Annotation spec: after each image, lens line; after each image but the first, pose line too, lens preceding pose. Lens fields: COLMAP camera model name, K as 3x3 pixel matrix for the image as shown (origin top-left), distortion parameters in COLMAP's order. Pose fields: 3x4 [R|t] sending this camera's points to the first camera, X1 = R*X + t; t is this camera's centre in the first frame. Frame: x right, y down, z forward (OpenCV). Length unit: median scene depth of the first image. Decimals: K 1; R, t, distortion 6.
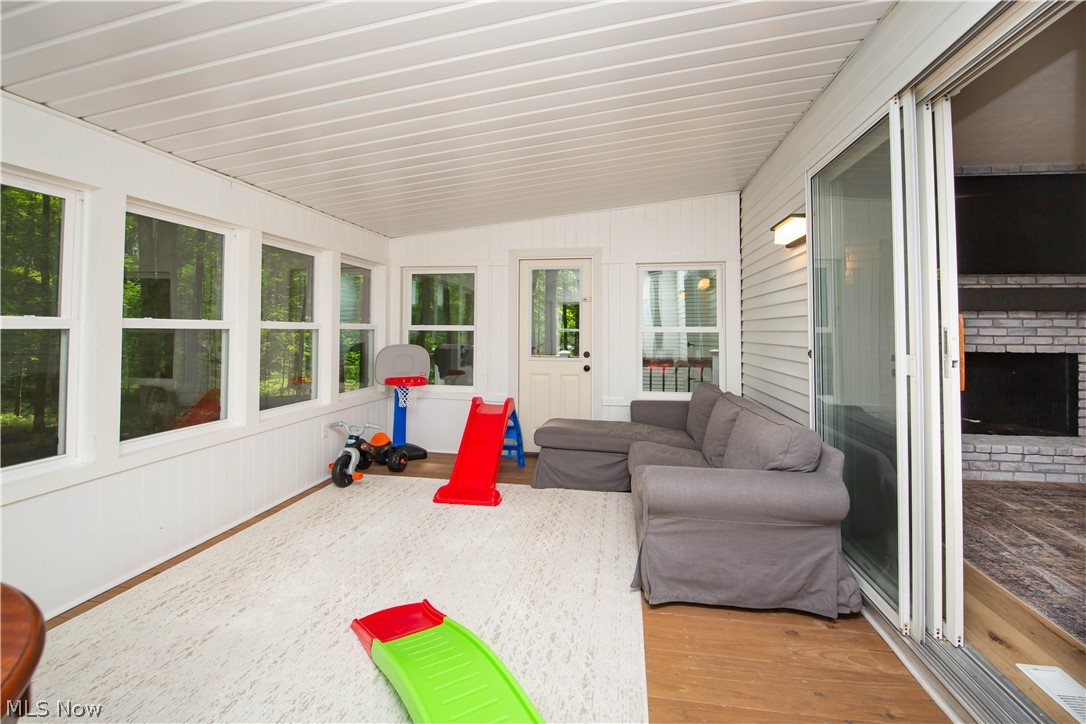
lens RADIAL K [[487.7, 0, 534.0], [0, 487.7, 344.8], [0, 0, 1]] dist [-0.000352, -0.009285]
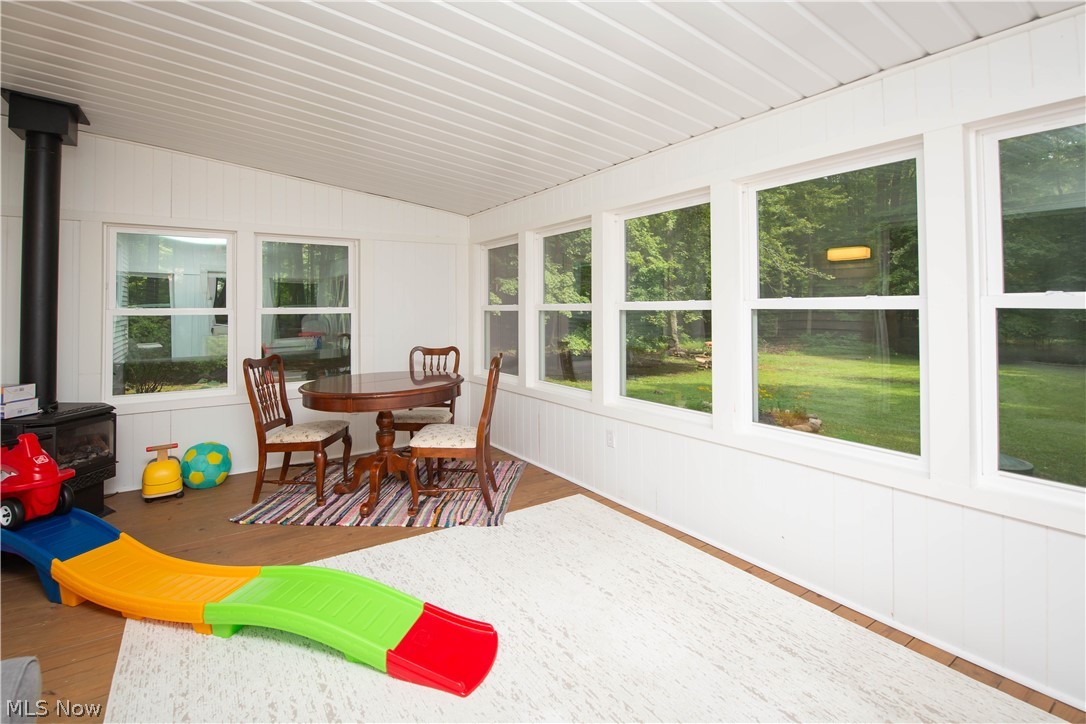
lens RADIAL K [[487.7, 0, 534.0], [0, 487.7, 344.8], [0, 0, 1]] dist [-0.000352, -0.009285]
pose [[-0.711680, 0.049315, -0.700771, 0.166446], [-0.018165, 0.995908, 0.088532, -0.043249], [0.702269, 0.075736, -0.707872, 1.427307]]
